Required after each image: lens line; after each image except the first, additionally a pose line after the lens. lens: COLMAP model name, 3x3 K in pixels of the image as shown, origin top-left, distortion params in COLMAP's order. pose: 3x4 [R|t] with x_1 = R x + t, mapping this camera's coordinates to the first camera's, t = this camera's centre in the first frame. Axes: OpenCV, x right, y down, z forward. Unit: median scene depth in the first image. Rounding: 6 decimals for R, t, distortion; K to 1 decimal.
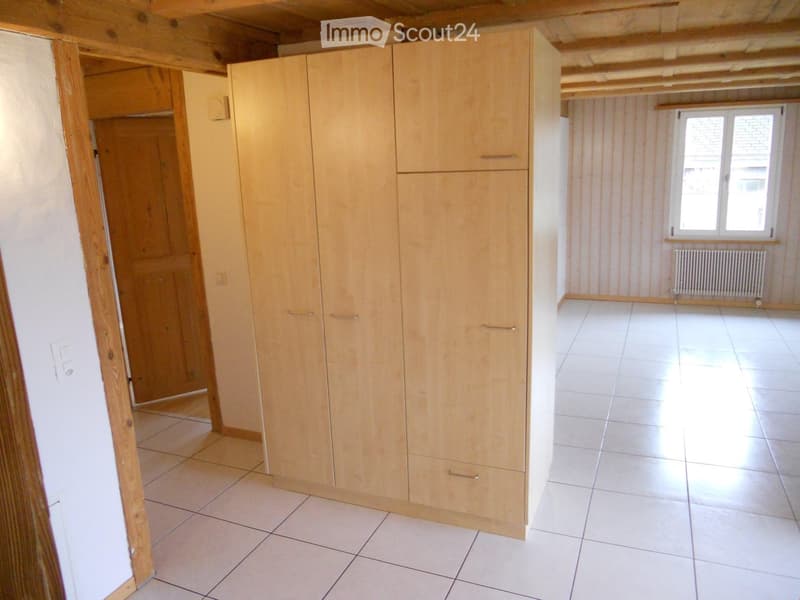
lens RADIAL K [[584.2, 0, 402.2], [0, 584.2, 296.4], [0, 0, 1]] dist [-0.050565, -0.000939]
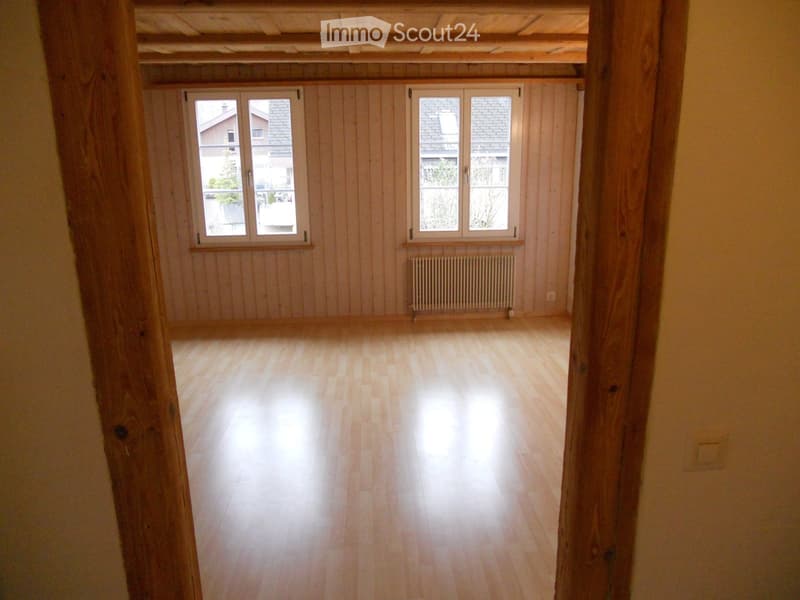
lens RADIAL K [[765.0, 0, 400.1], [0, 765.0, 321.9], [0, 0, 1]] dist [-0.009642, -0.000949]
pose [[0.915422, -0.066989, 0.396882, 0.684382], [0.068033, 0.997617, 0.011466, 0.029065], [-0.396705, 0.016505, 0.917798, -0.245179]]
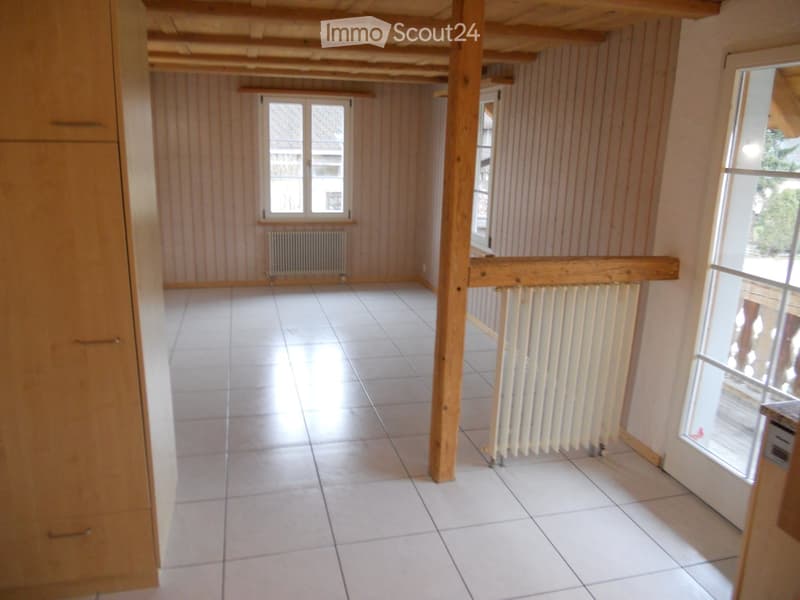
lens RADIAL K [[609.6, 0, 400.5], [0, 609.6, 304.0], [0, 0, 1]] dist [-0.036908, -0.002709]
pose [[0.793147, -0.093636, 0.601789, 0.000108], [0.073348, 0.995604, 0.058242, -0.000546], [-0.604597, -0.002054, 0.796529, 0.003517]]
